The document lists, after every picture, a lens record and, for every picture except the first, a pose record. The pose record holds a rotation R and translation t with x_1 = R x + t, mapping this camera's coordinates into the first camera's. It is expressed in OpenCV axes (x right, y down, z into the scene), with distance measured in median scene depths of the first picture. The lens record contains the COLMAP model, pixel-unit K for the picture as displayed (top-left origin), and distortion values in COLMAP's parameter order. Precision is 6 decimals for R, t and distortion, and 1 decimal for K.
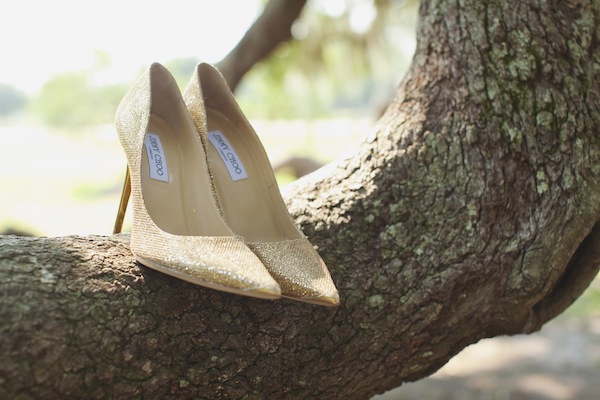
lens RADIAL K [[865.7, 0, 299.9], [0, 865.7, 199.3], [0, 0, 1]] dist [-0.236347, 0.000000]
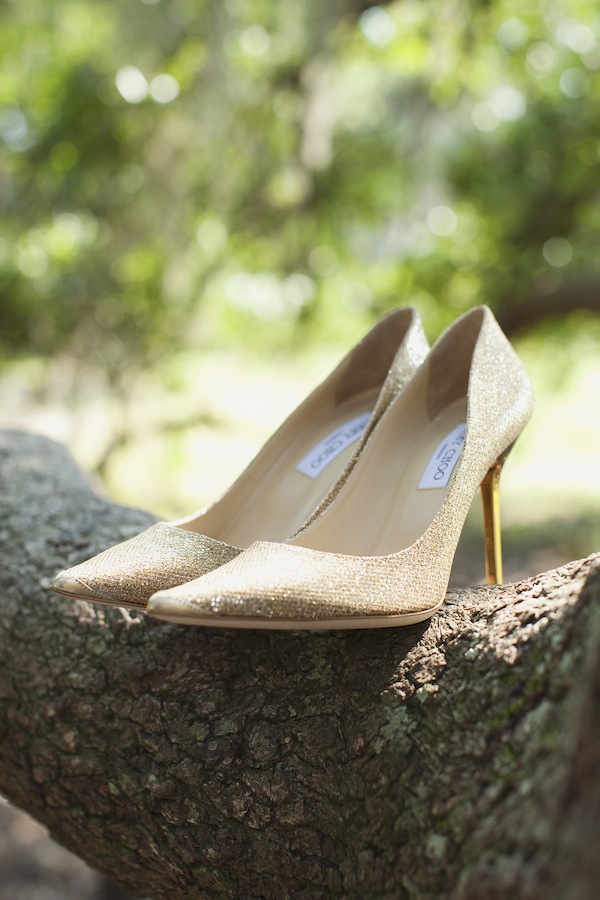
lens RADIAL K [[1298.6, 0, 299.8], [0, 1298.6, 450.7], [0, 0, 1]] dist [-0.236347, 0.000000]
pose [[0.083575, 0.138514, -0.986828, 0.849942], [-0.085133, 0.987664, 0.131422, -0.195057], [0.992858, 0.073028, 0.094337, 1.069700]]
